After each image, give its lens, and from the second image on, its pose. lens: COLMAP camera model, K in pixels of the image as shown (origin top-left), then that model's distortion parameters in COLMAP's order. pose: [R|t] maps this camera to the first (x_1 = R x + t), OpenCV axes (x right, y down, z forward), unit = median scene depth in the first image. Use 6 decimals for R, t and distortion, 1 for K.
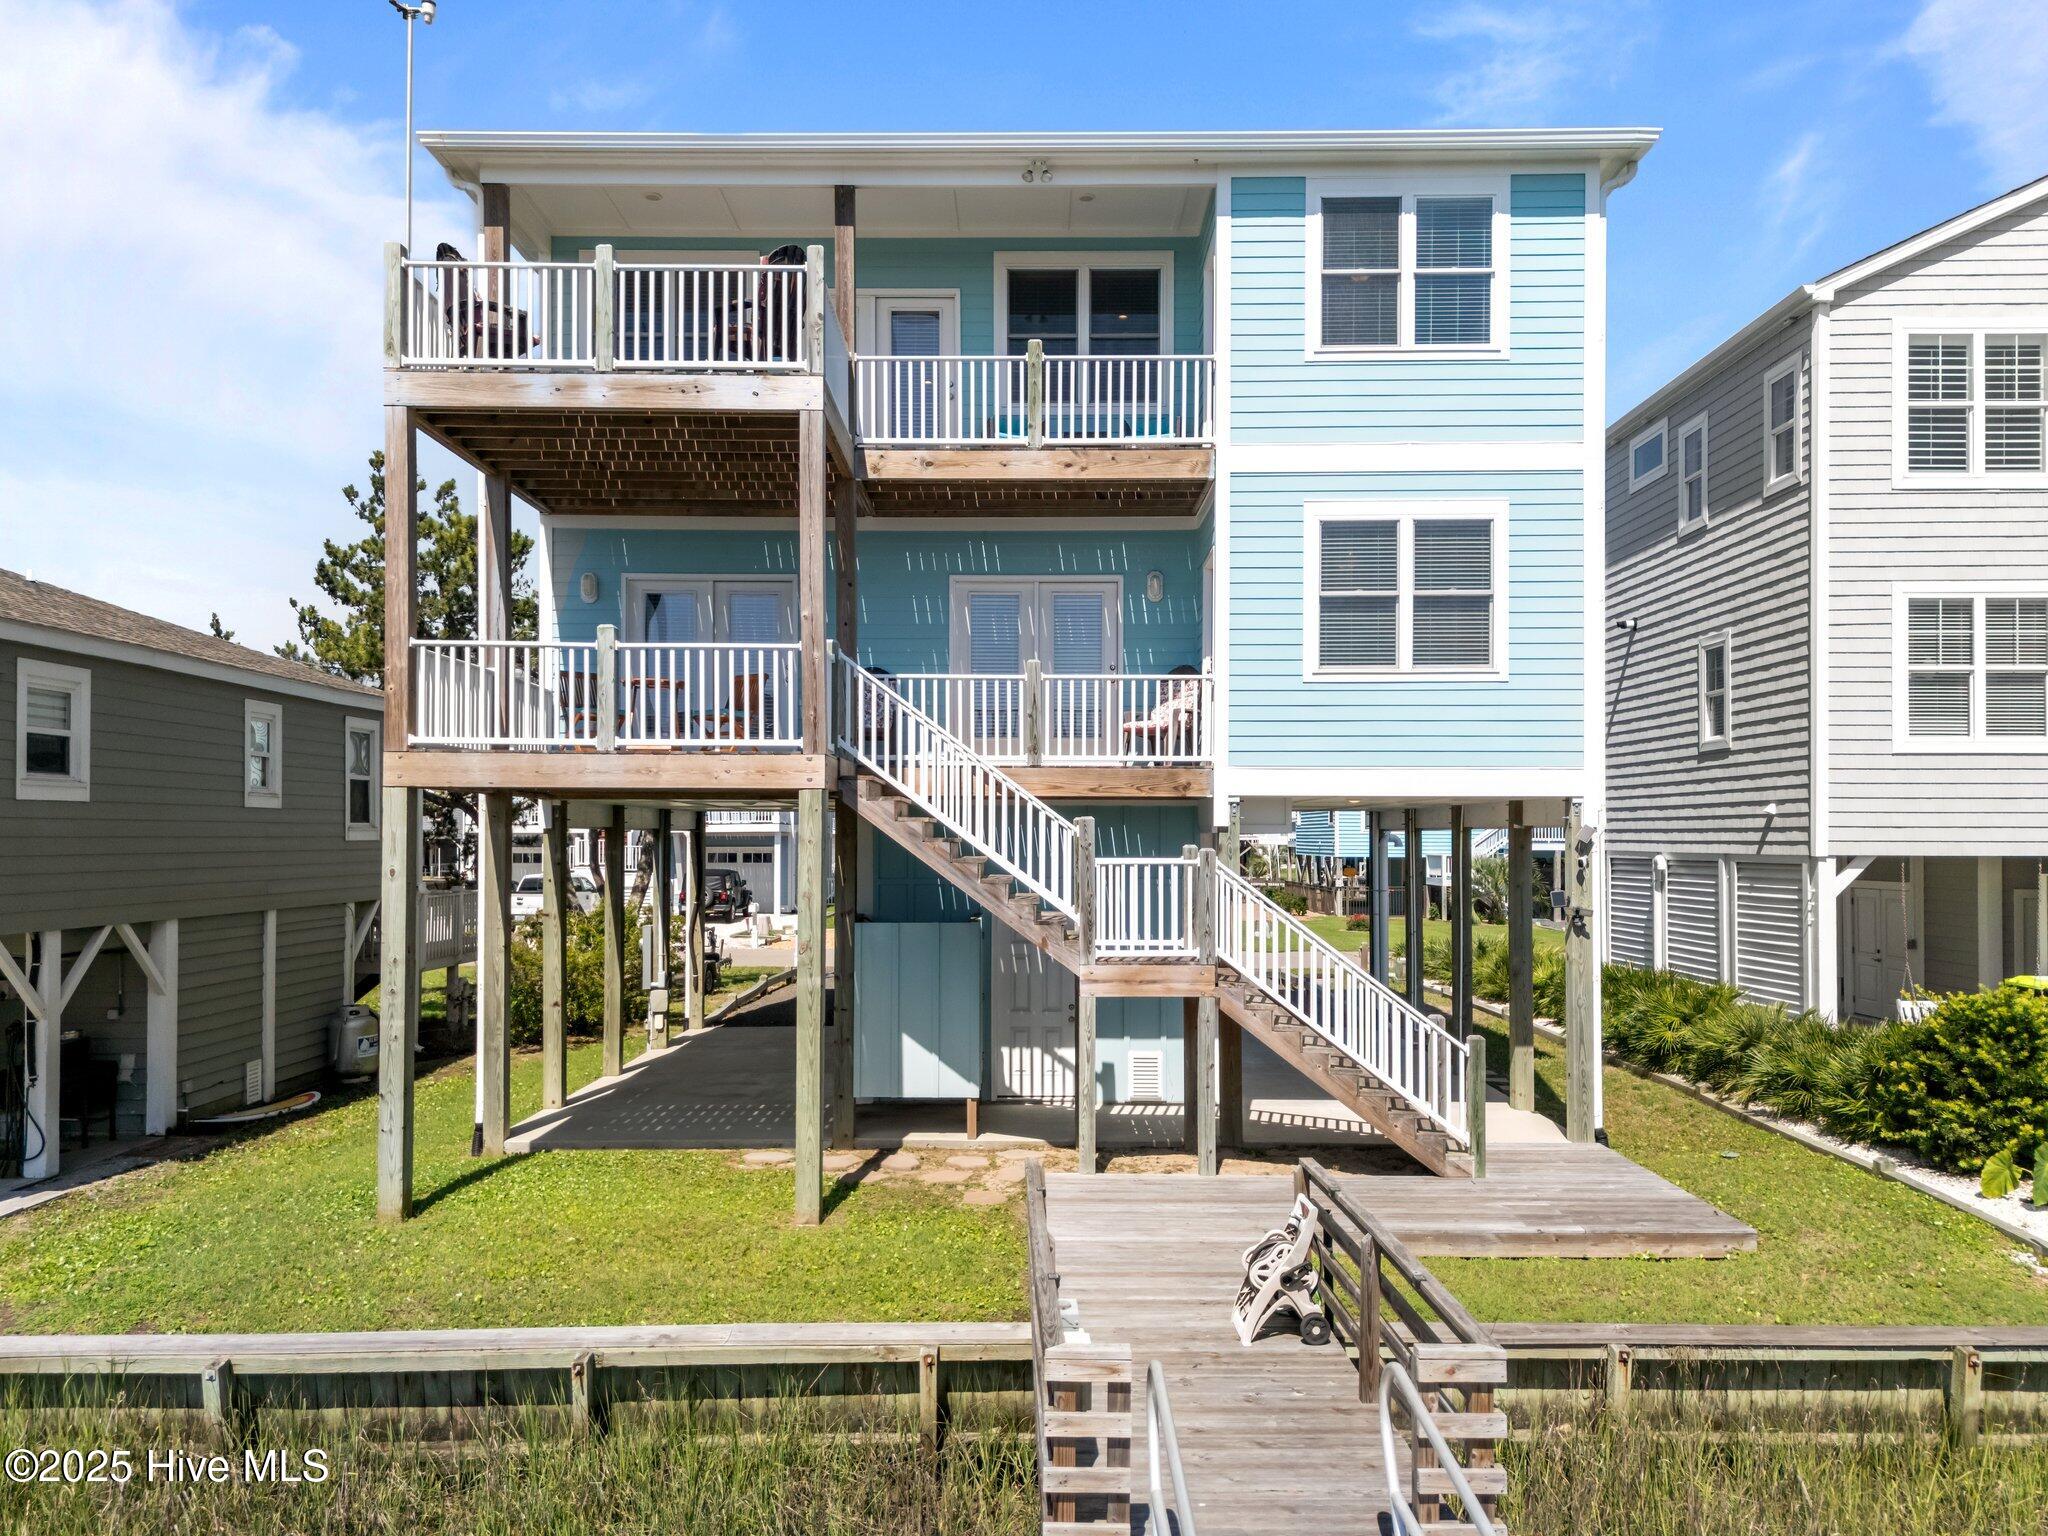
lens RADIAL K [[1518.2, 0, 1023.9], [0, 1518.2, 817.1], [0, 0, 1]] dist [0.088267, -0.083778]
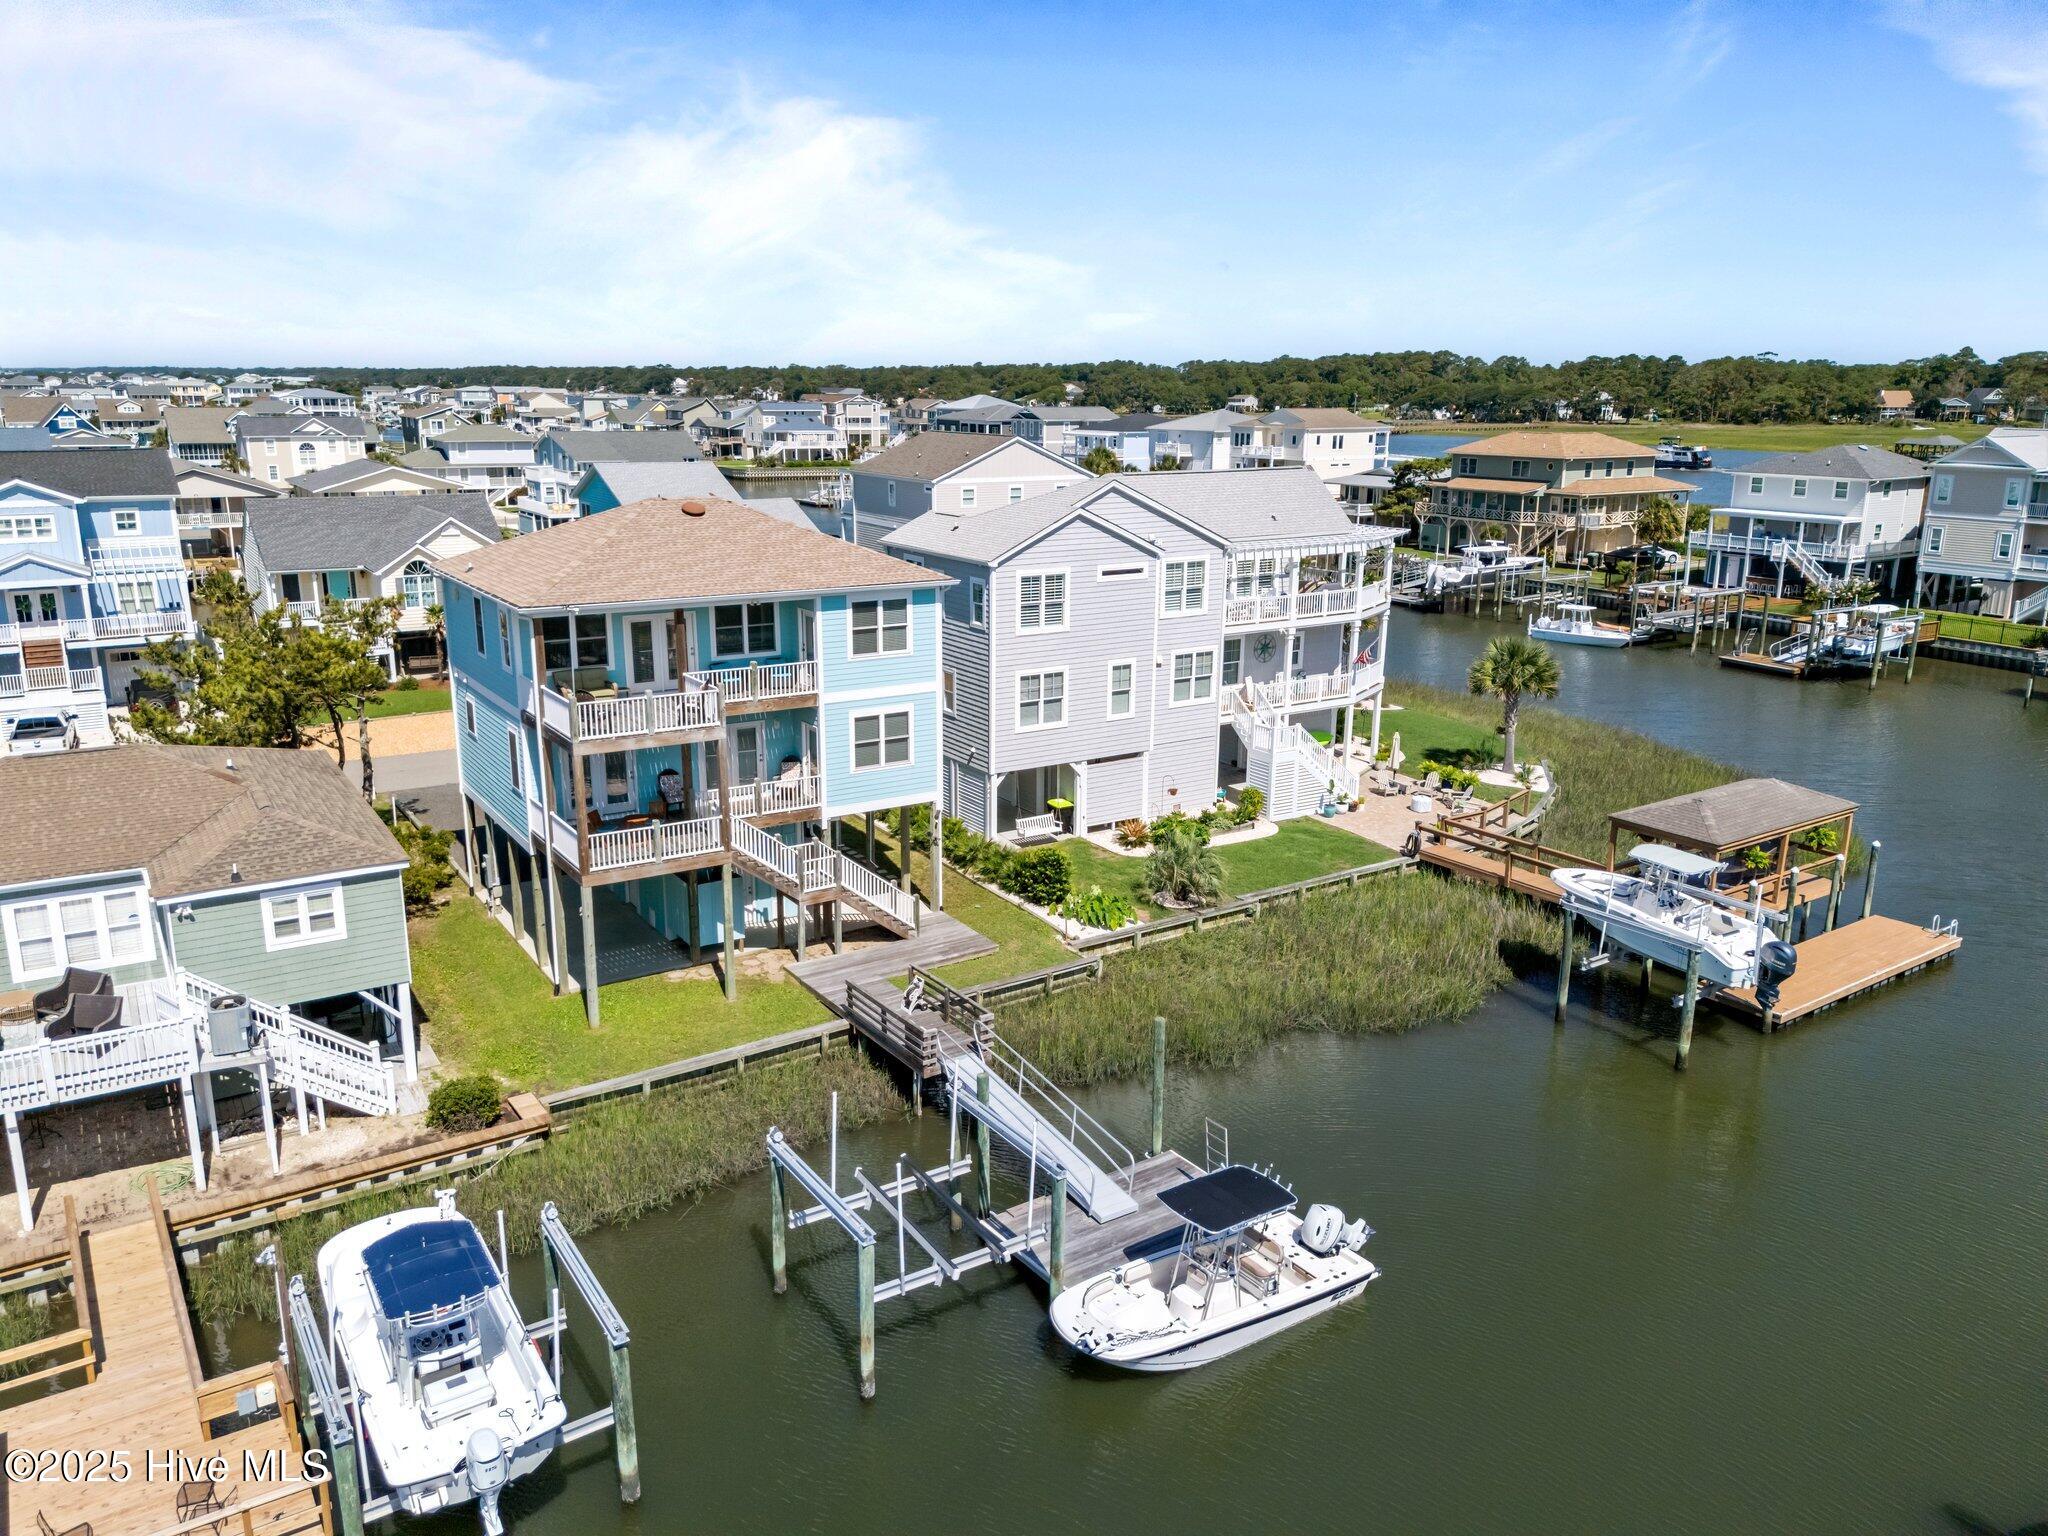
lens RADIAL K [[1498.8, 0, 1024.0], [0, 1498.8, 768.0], [0, 0, 1]] dist [0.085855, -0.088919]
pose [[0.838232, -0.130748, 0.529407, -0.994262], [-0.013665, 0.965489, 0.260084, -0.813247], [-0.545142, -0.225245, 0.807518, -1.374445]]
